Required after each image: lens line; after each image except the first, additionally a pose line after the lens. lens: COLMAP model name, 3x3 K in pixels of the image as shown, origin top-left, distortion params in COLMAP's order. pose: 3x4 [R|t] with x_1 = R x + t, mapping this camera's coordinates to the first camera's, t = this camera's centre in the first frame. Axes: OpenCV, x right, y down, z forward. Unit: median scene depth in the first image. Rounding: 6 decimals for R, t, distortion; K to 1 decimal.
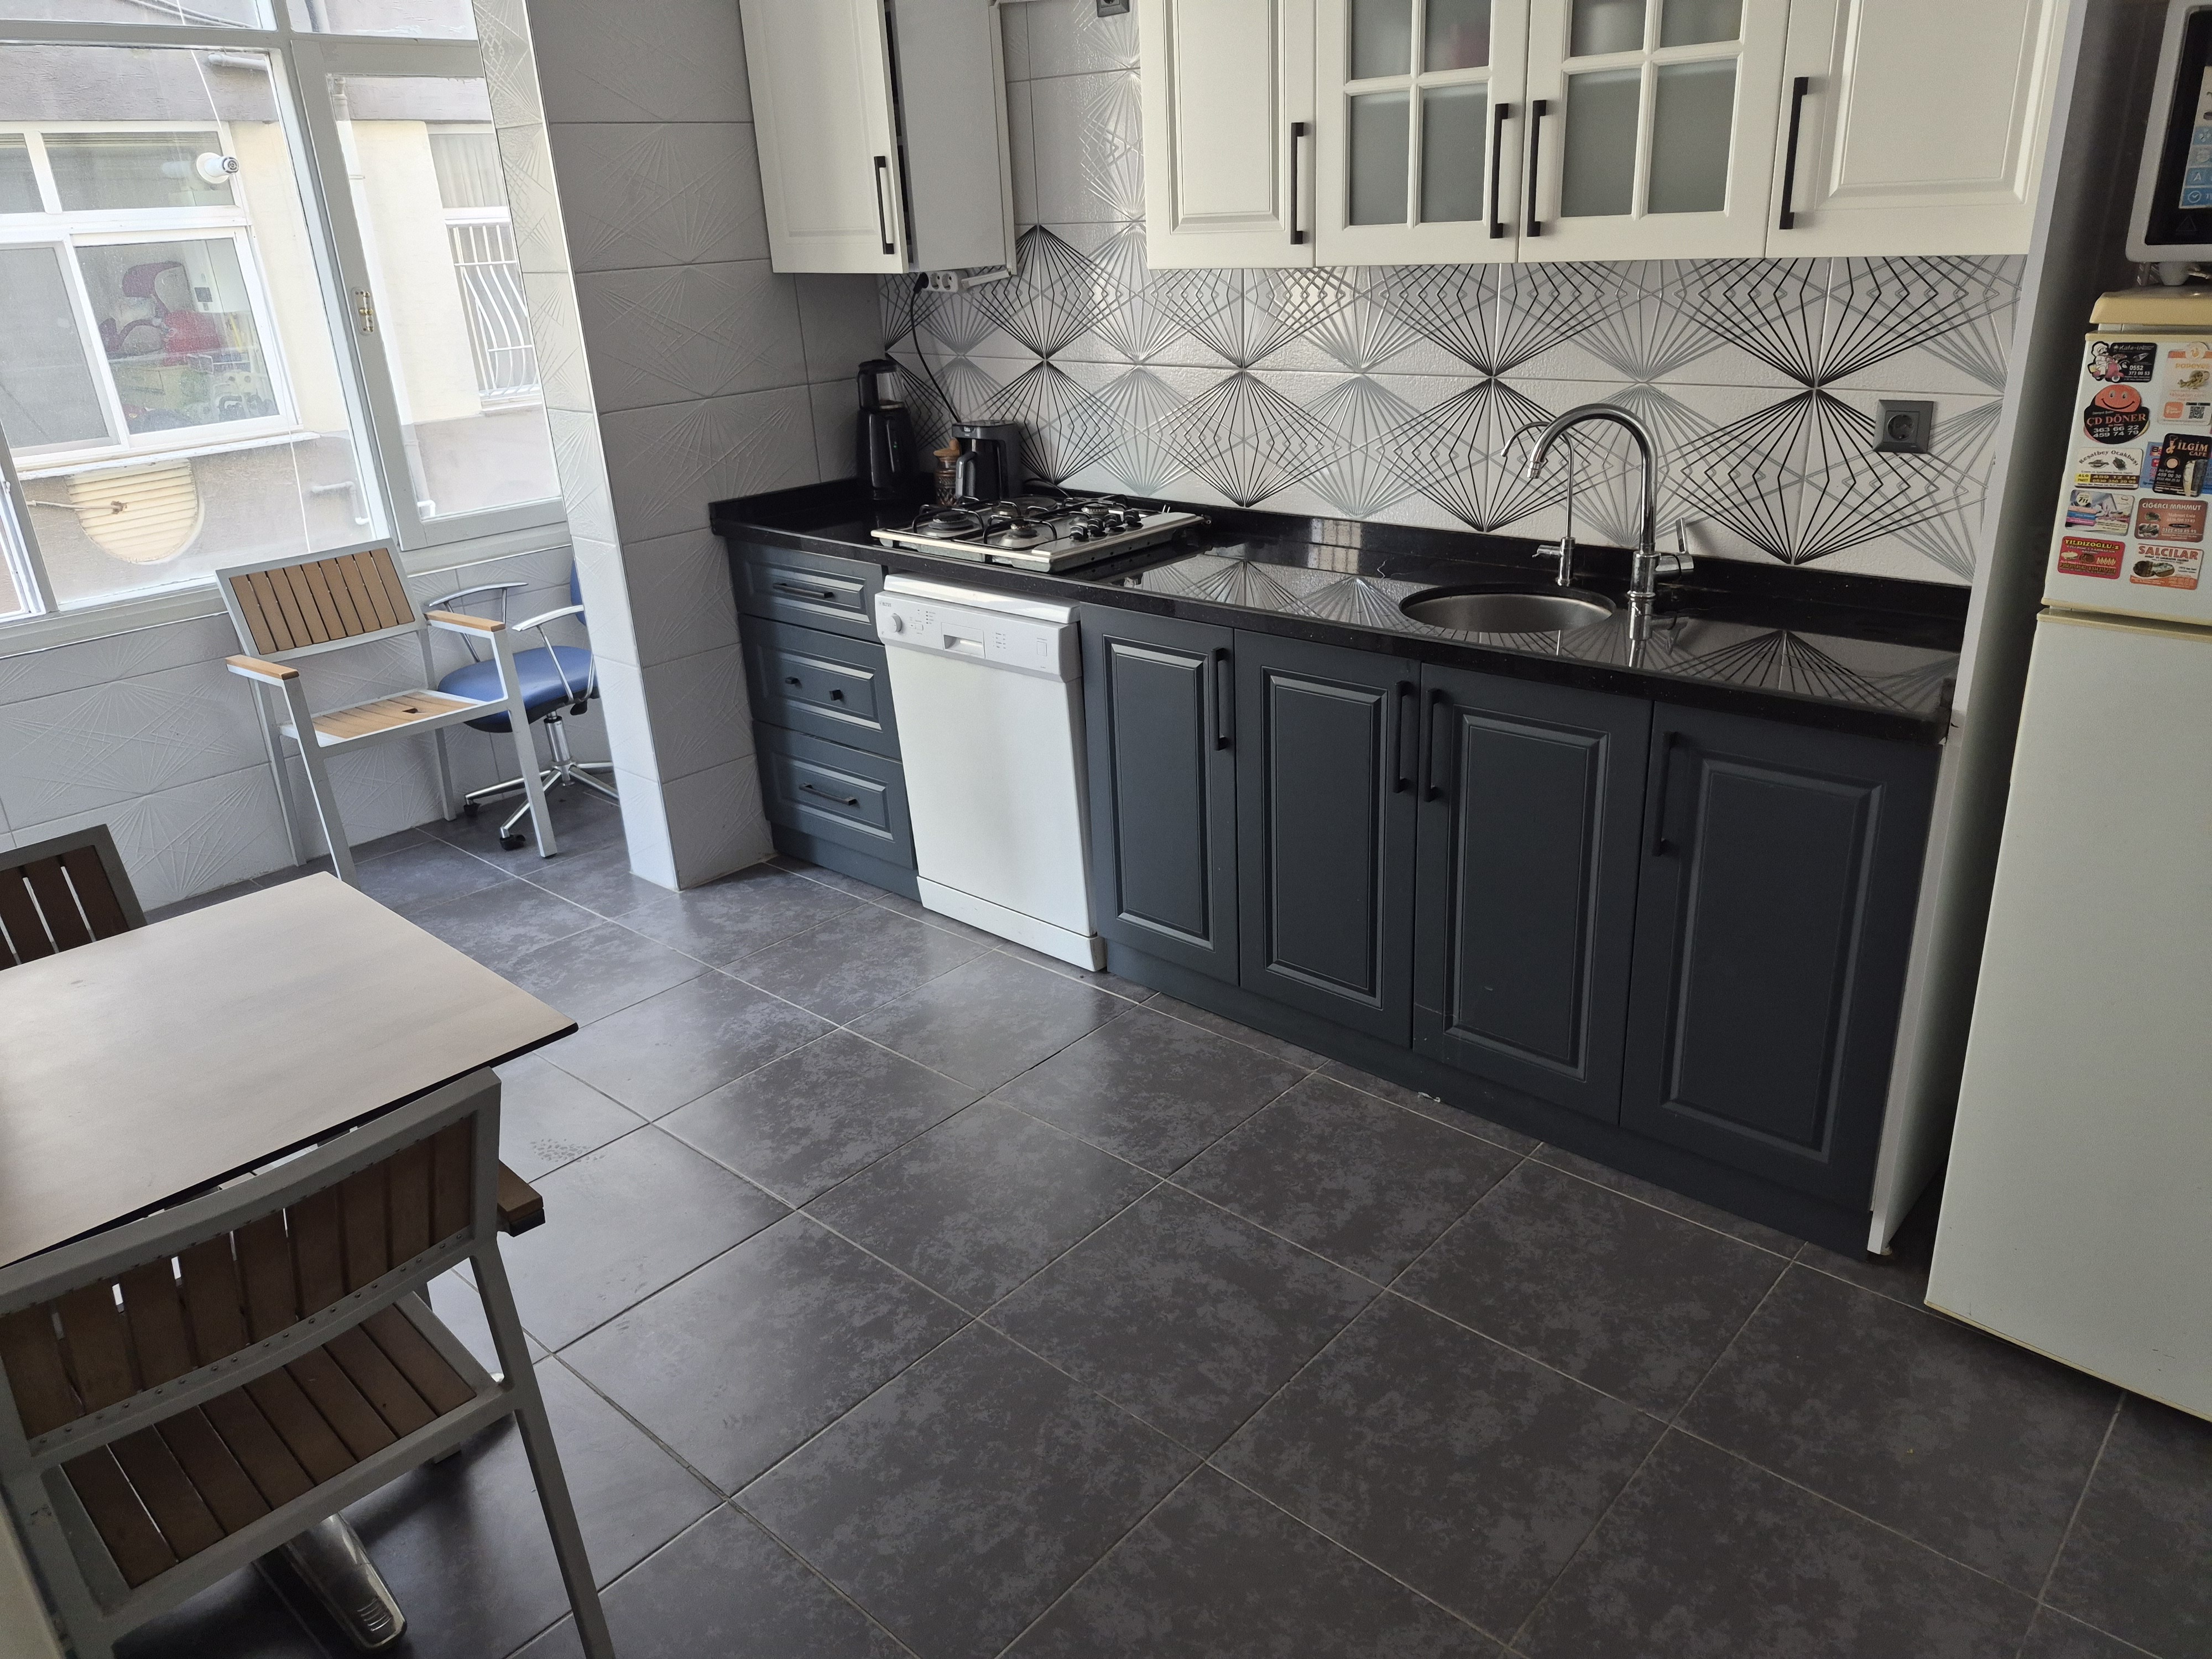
lens RADIAL K [[1546.2, 0, 1112.5], [0, 1546.2, 824.3], [0, 0, 1]] dist [0.031574, -0.018649]
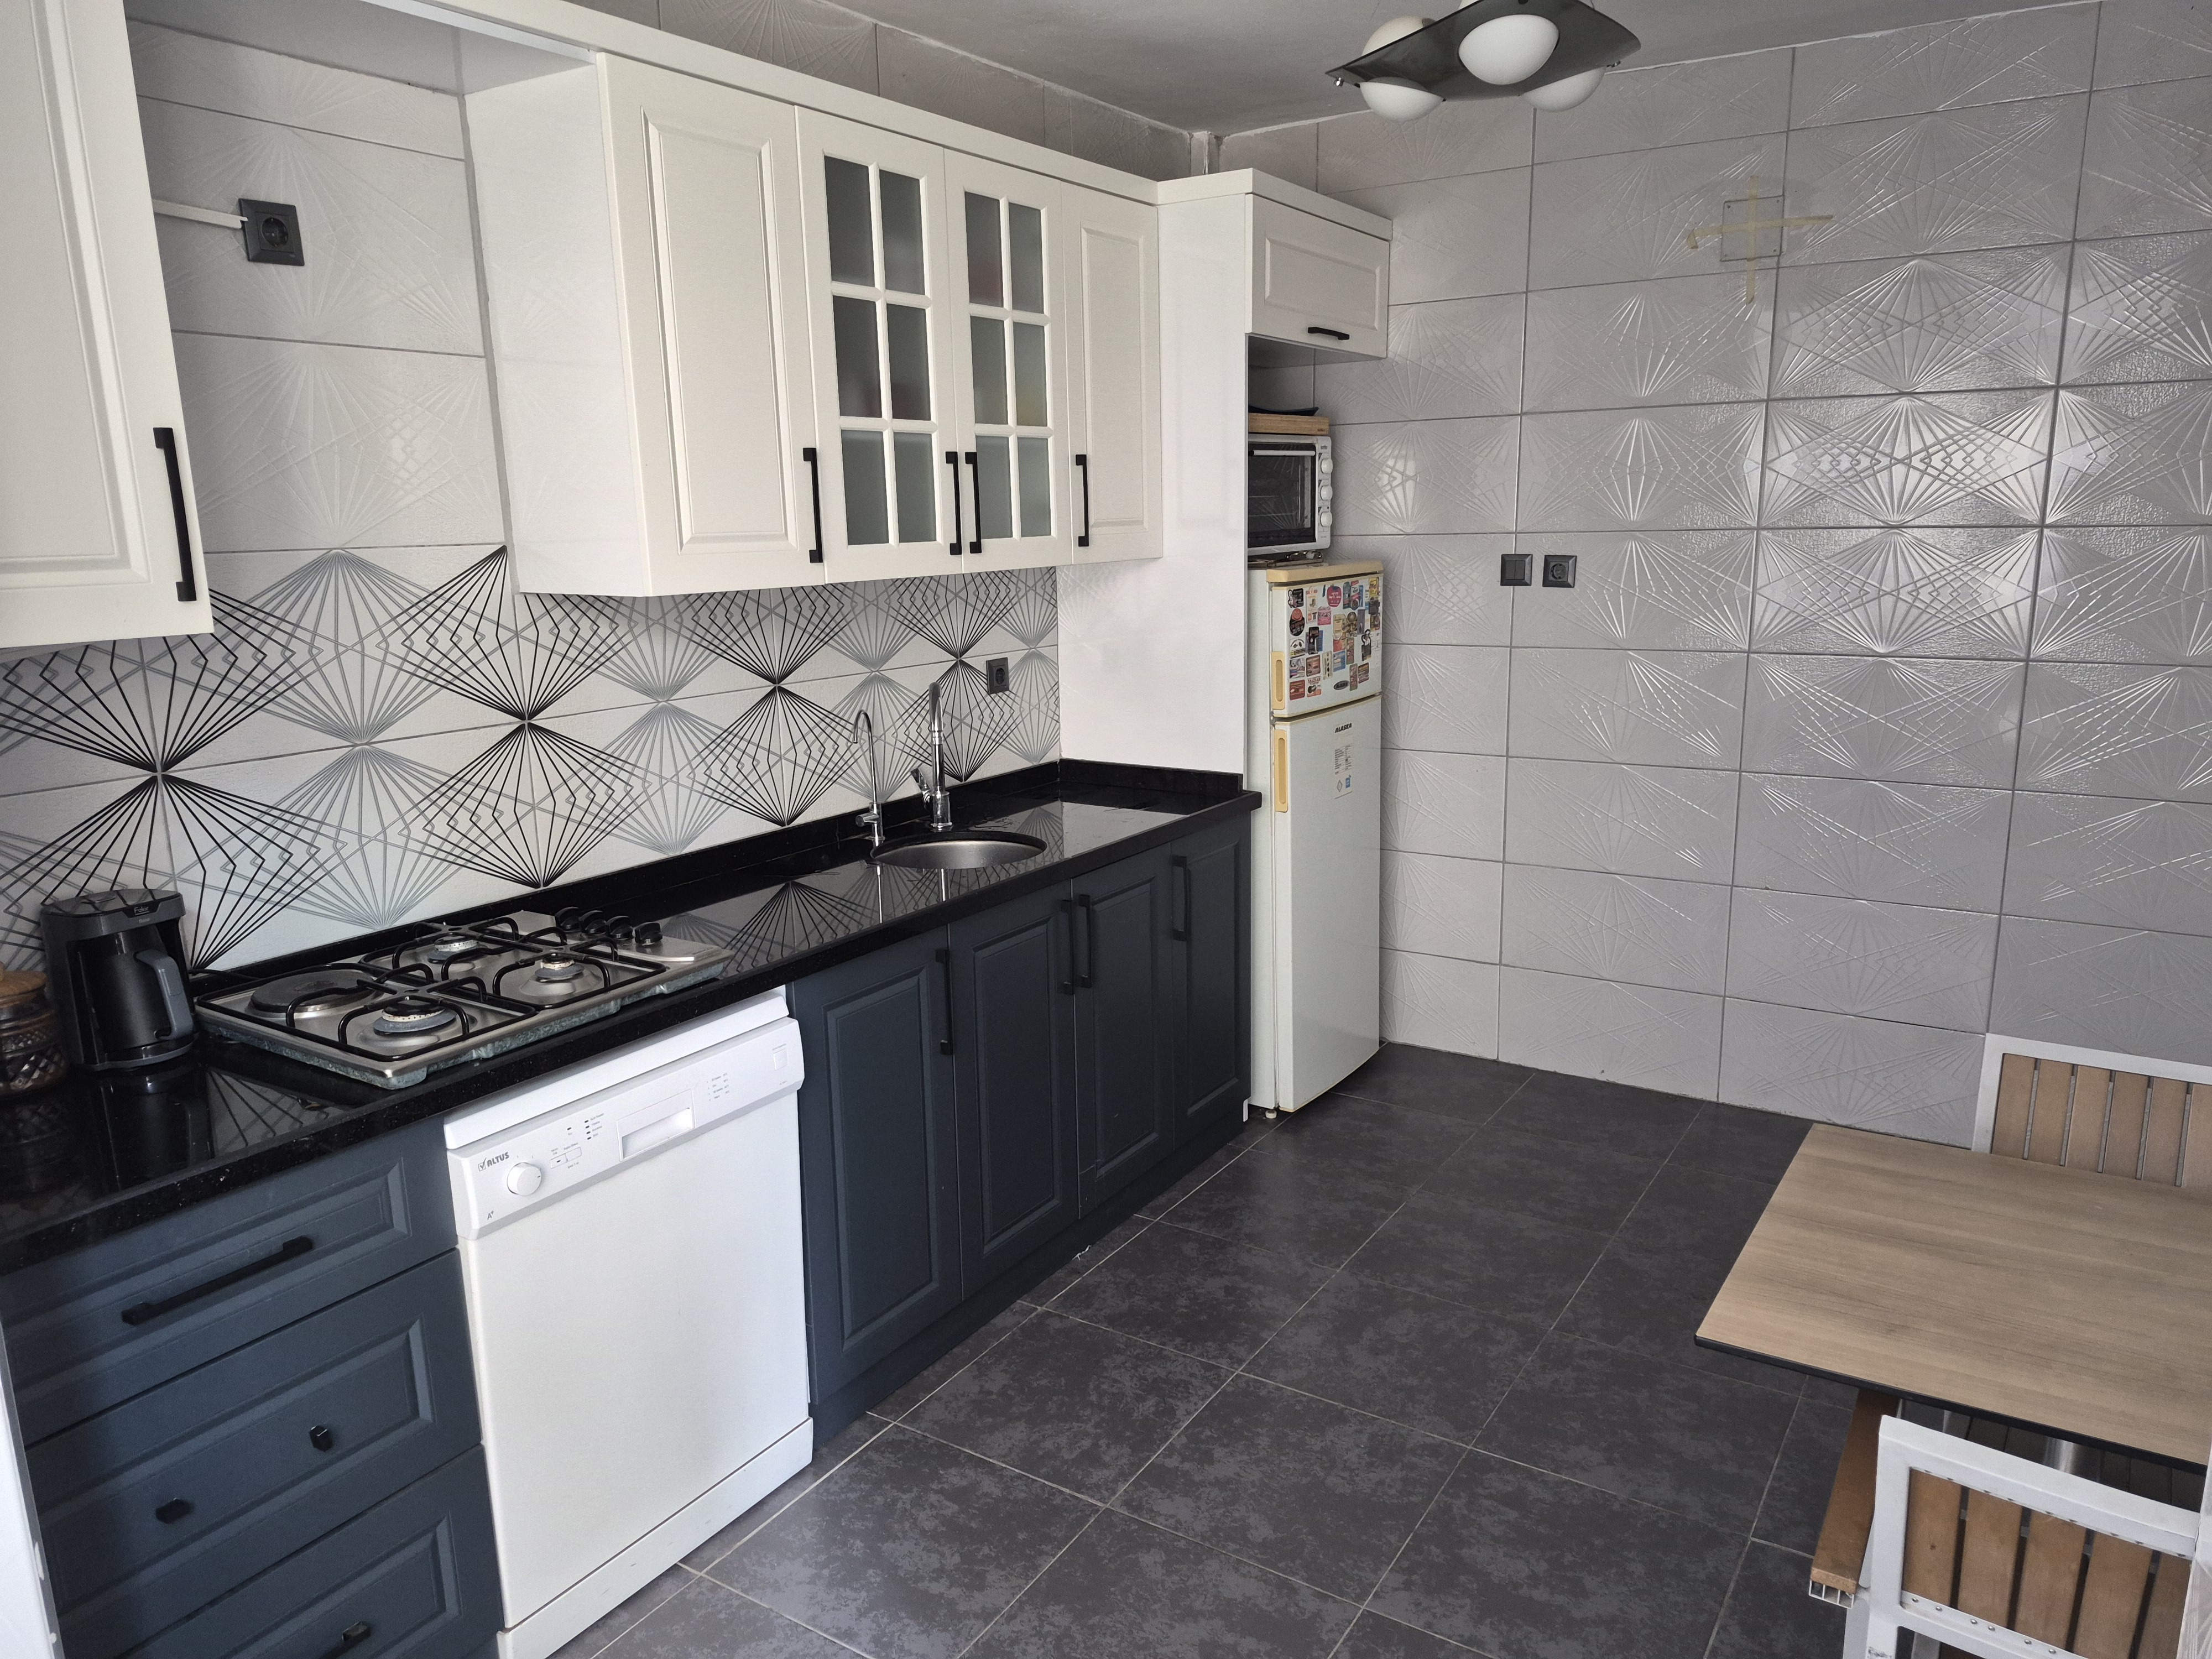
lens RADIAL K [[1546.2, 0, 1114.3], [0, 1546.2, 831.4], [0, 0, 1]] dist [0.031574, -0.018649]
pose [[-0.170422, -0.143585, 0.974854, -0.847900], [0.401147, 0.893524, 0.201733, -0.316266], [-0.900021, 0.425440, -0.094677, 0.922962]]
